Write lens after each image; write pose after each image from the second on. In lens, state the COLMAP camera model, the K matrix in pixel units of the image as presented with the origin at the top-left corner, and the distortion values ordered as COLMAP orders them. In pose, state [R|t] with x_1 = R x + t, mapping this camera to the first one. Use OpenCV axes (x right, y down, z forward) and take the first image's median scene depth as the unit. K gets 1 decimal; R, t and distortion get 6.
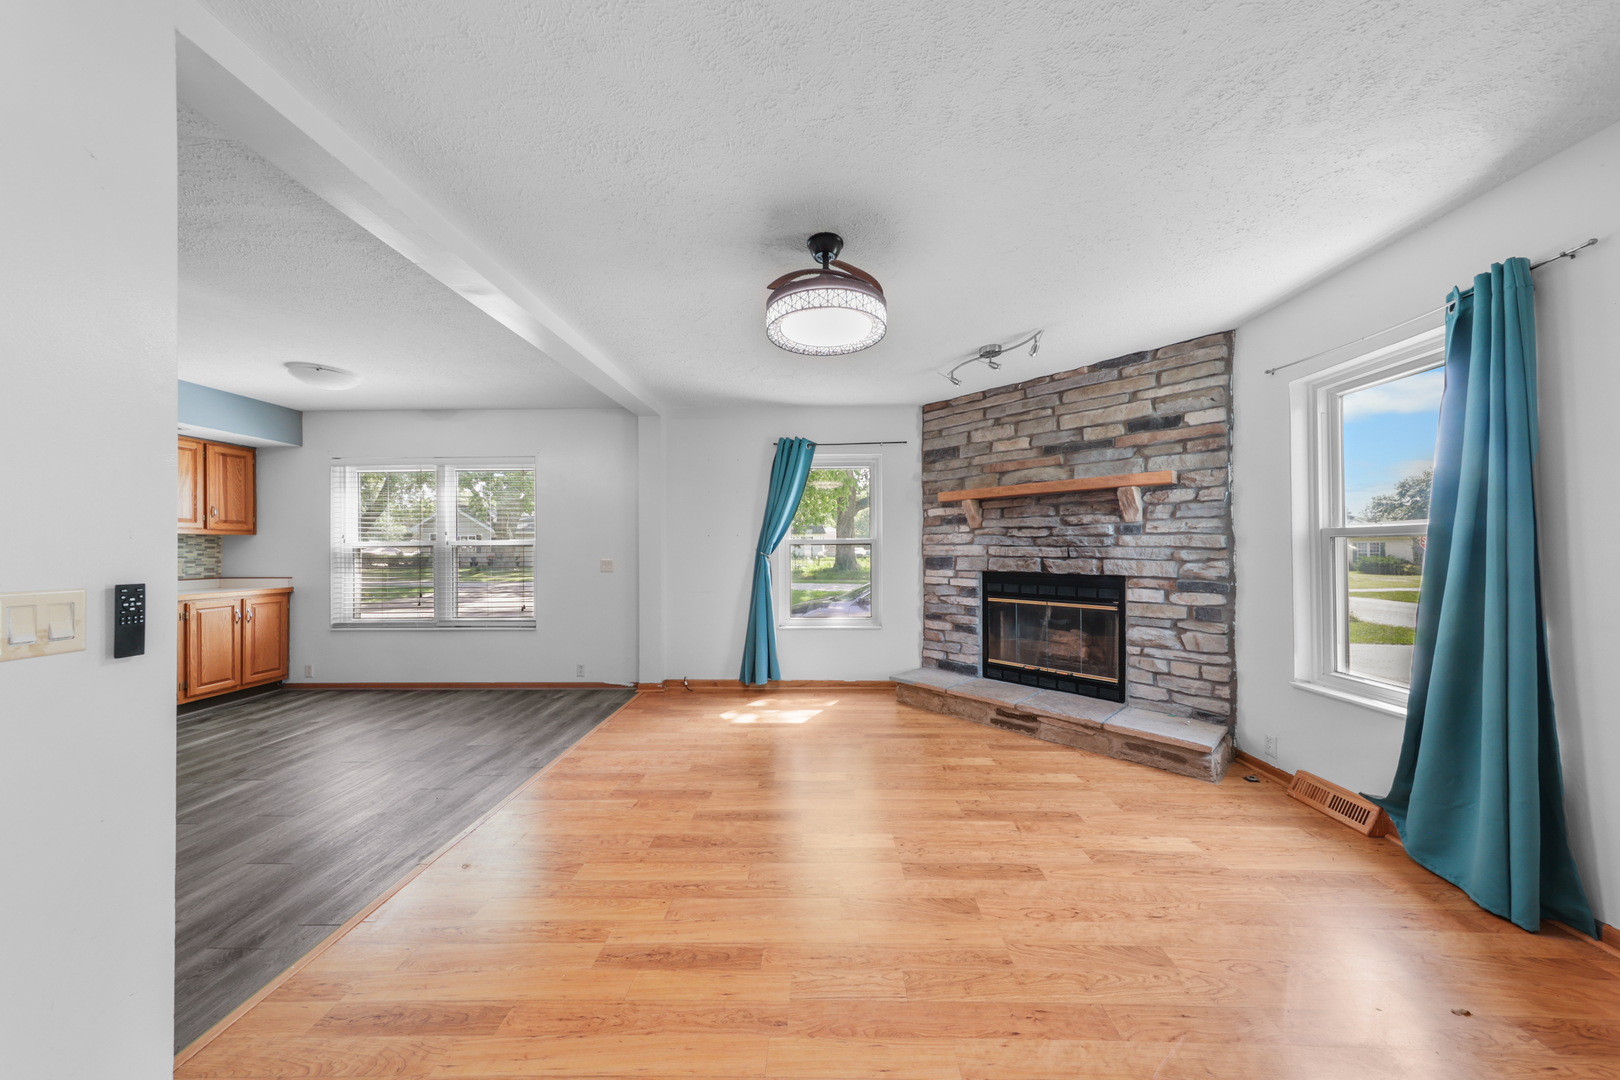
lens RADIAL K [[523.7, 0, 816.2], [0, 523.7, 546.8], [0, 0, 1]] dist [0.010368, -0.000271]
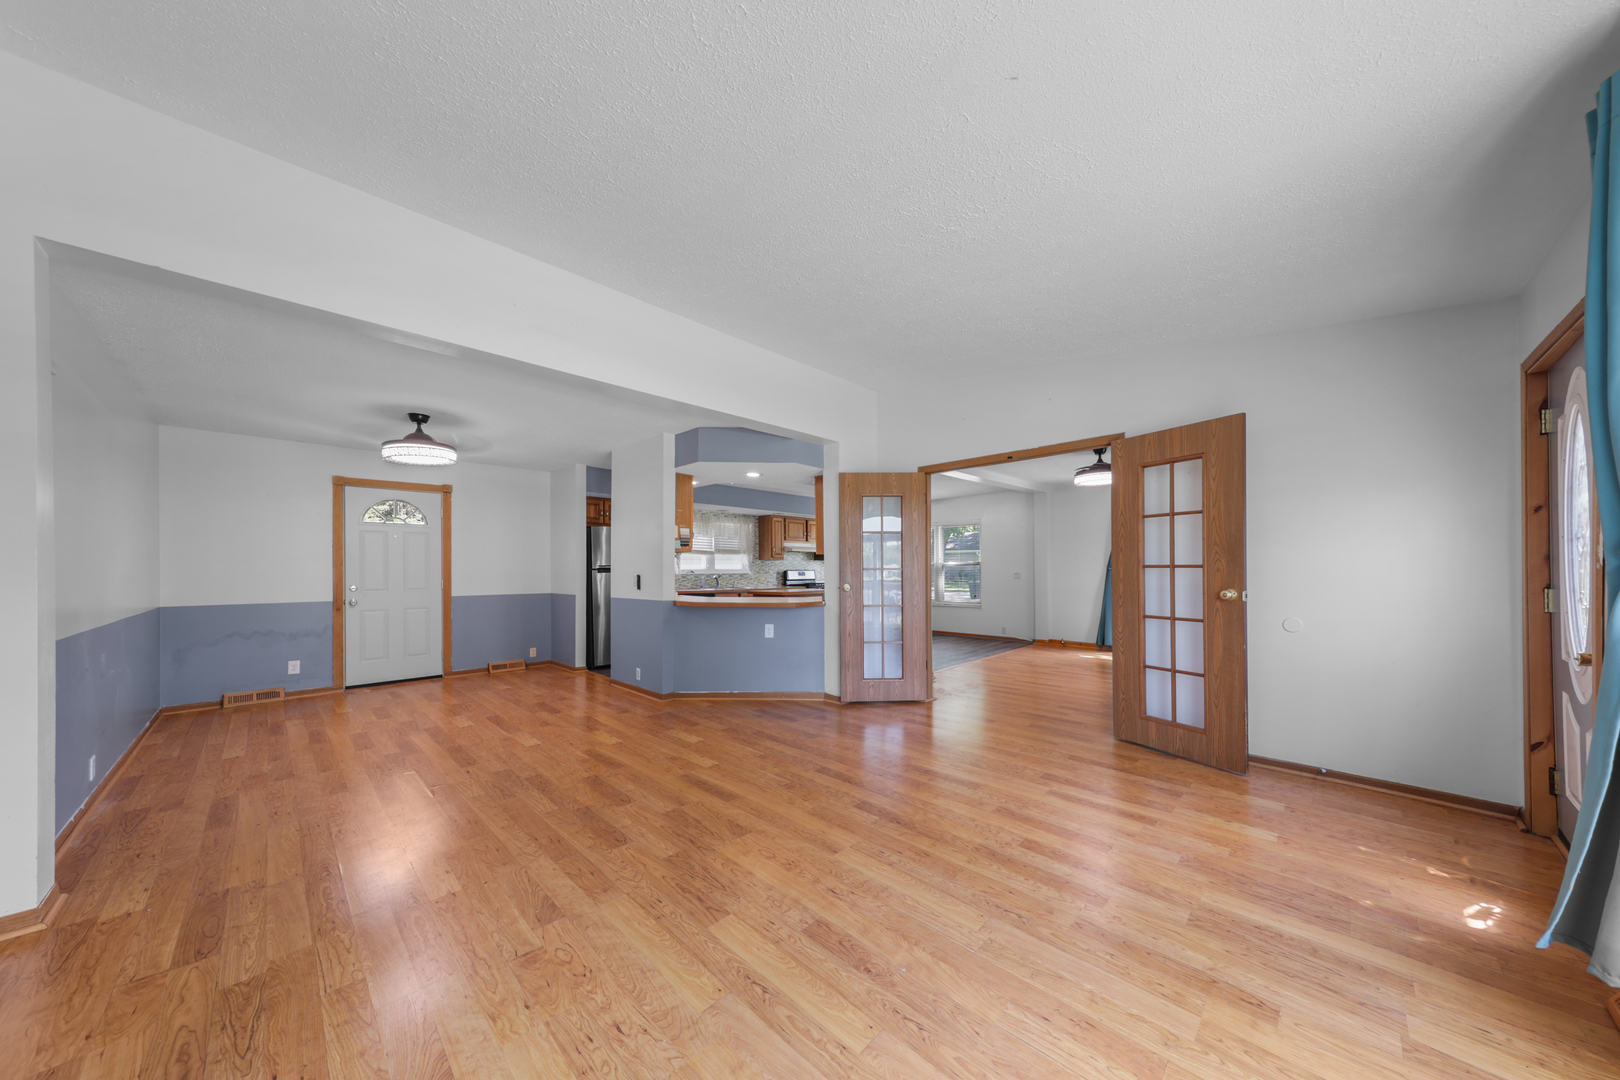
lens RADIAL K [[523.7, 0, 809.9], [0, 523.7, 569.1], [0, 0, 1]] dist [0.010368, -0.000271]
pose [[0.730079, -0.000263, -0.683363, 0.442653], [0.008818, 0.999920, 0.009036, -0.009364], [0.683306, -0.012623, 0.730023, -1.133147]]
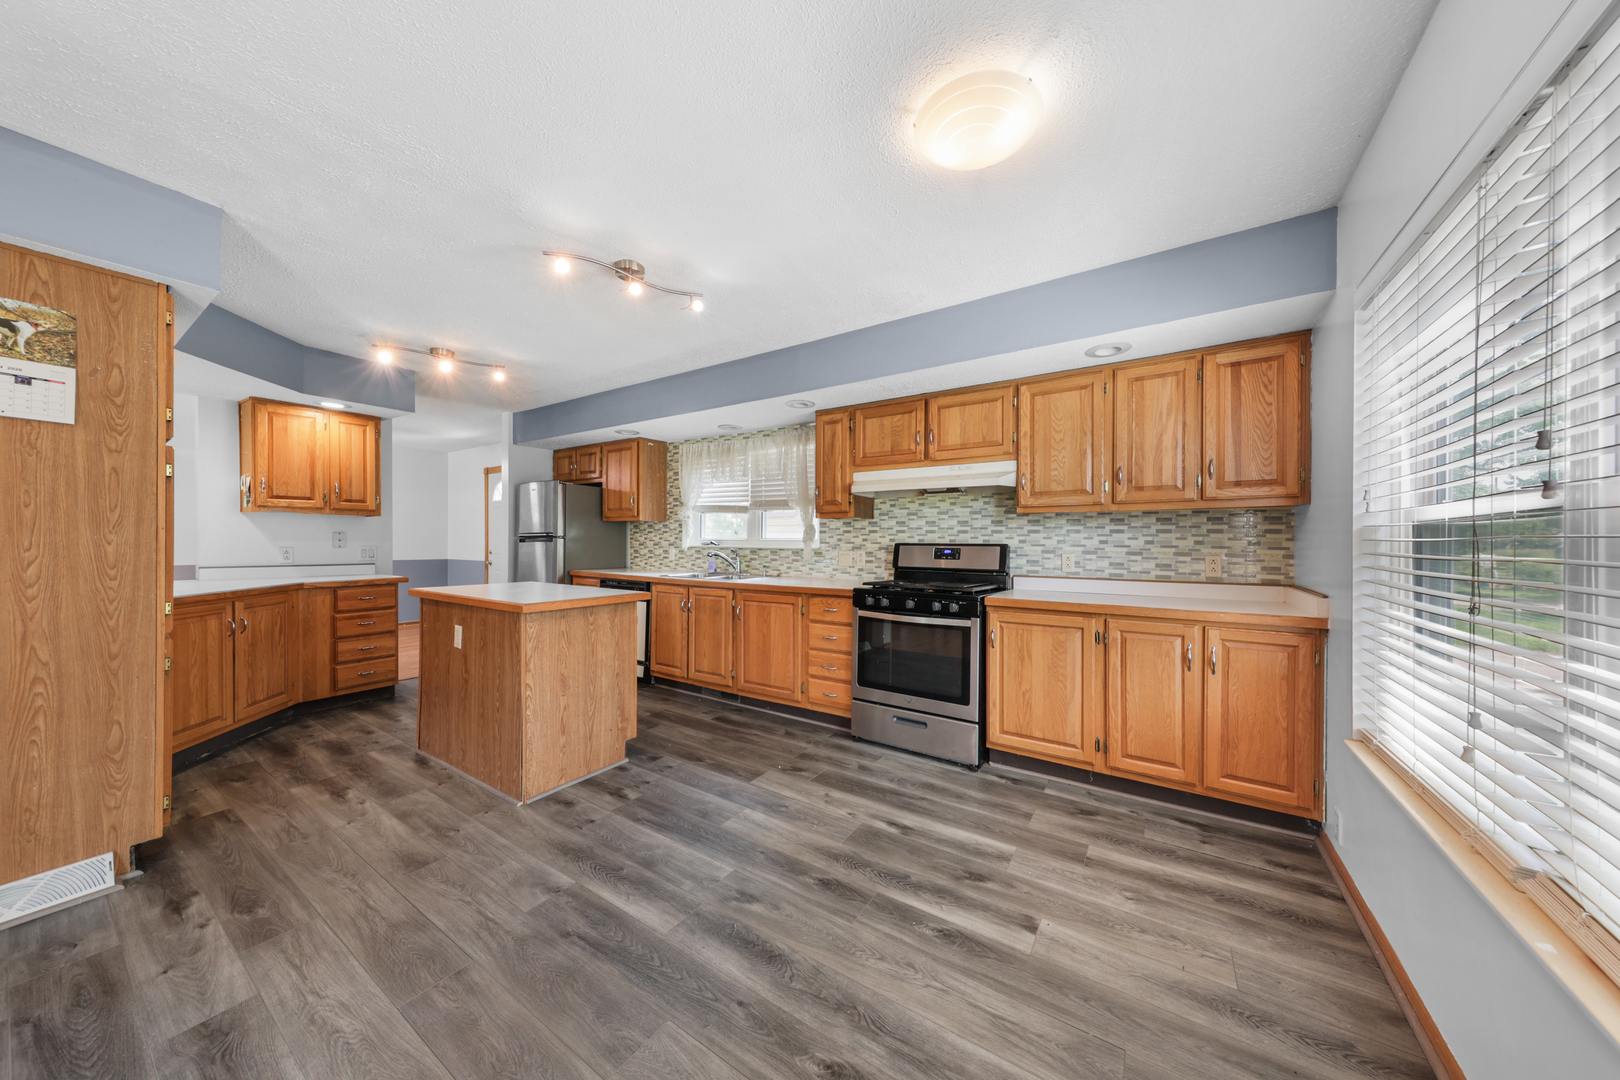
lens RADIAL K [[523.7, 0, 818.6], [0, 523.7, 541.9], [0, 0, 1]] dist [0.010368, -0.000271]
pose [[-0.526068, 0.003055, -0.850437, -0.516139], [0.003505, 0.999993, 0.001424, 0.013839], [0.850435, -0.002231, -0.526075, 1.148482]]
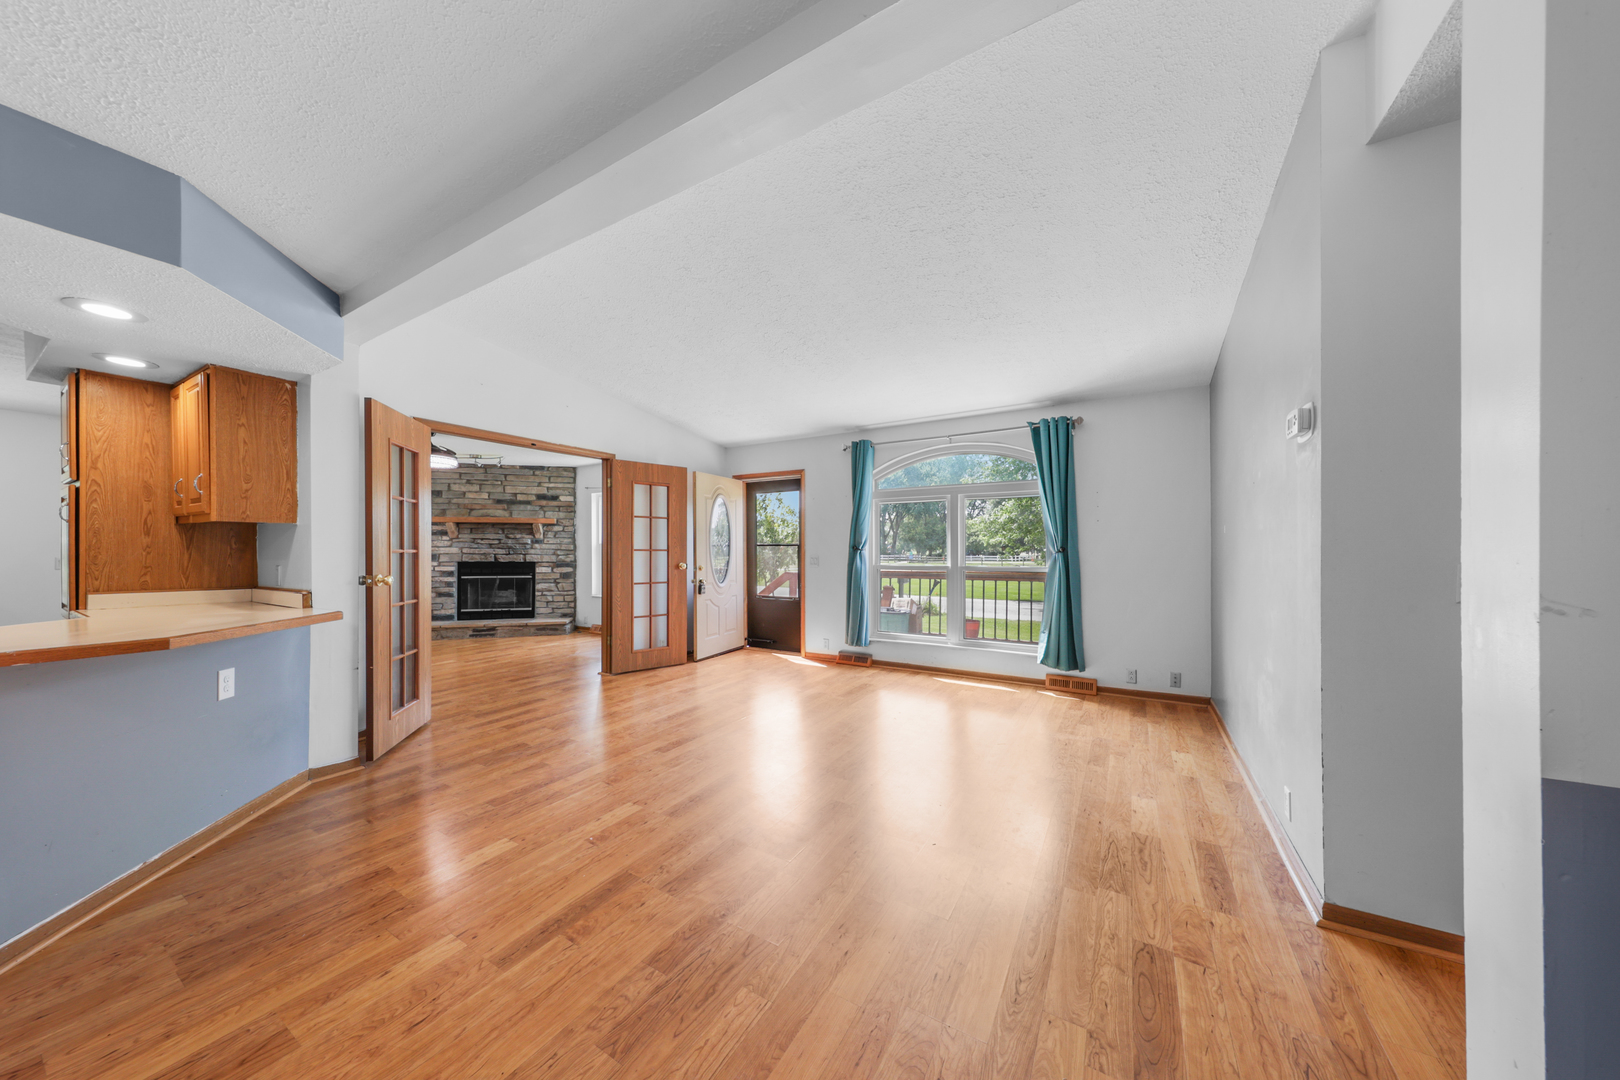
lens RADIAL K [[523.7, 0, 814.6], [0, 523.7, 548.7], [0, 0, 1]] dist [0.010368, -0.000271]
pose [[0.495648, 0.006957, 0.868495, -0.760545], [-0.006901, 0.999968, -0.004071, -0.000450], [-0.868496, -0.003976, 0.495681, -1.136134]]
